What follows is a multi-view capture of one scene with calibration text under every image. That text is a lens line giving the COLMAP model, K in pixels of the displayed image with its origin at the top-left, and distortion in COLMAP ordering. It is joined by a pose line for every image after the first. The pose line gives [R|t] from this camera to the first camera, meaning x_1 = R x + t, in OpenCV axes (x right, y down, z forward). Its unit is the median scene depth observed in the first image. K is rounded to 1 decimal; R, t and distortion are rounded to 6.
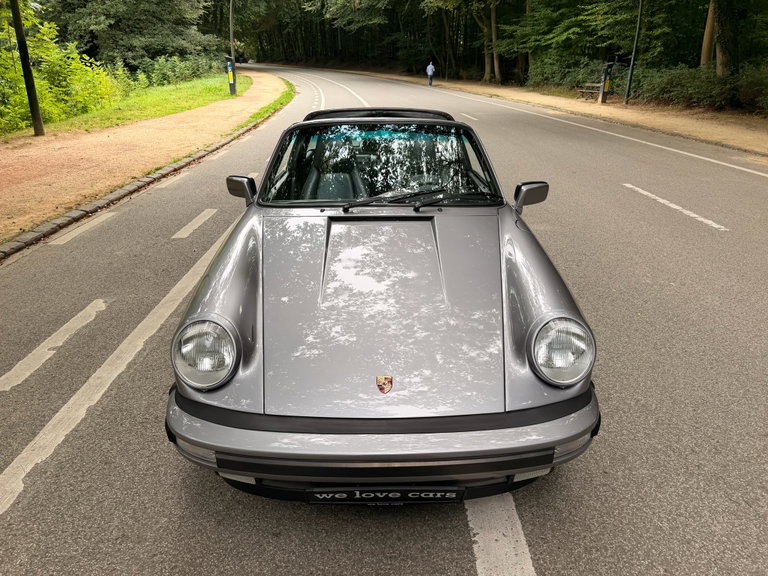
lens RADIAL K [[543.9, 0, 386.7], [0, 543.9, 282.9], [0, 0, 1]] dist [0.037042, -0.053888]
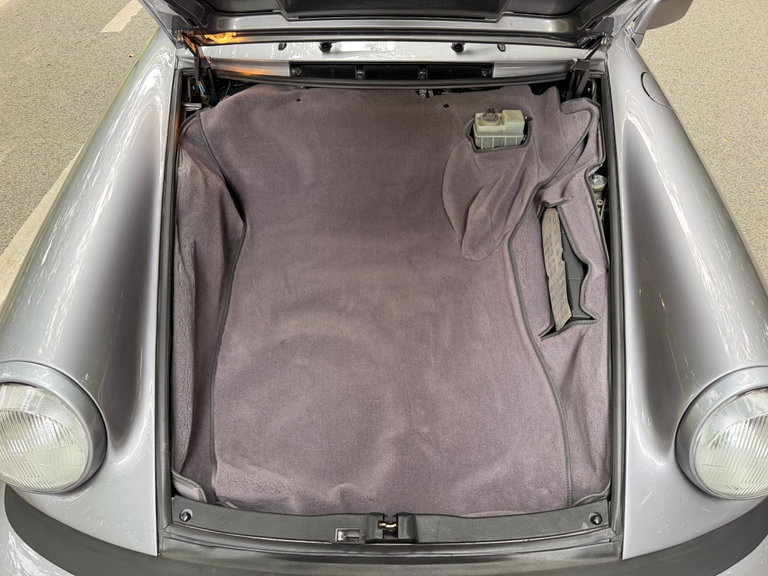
lens RADIAL K [[543.9, 0, 382.3], [0, 543.9, 291.0], [0, 0, 1]] dist [0.037042, -0.053888]
pose [[0.999602, 0.020614, -0.019284, -0.003475], [-0.010904, 0.912109, 0.409802, -0.135599], [0.026037, -0.409429, 0.911971, 0.408167]]
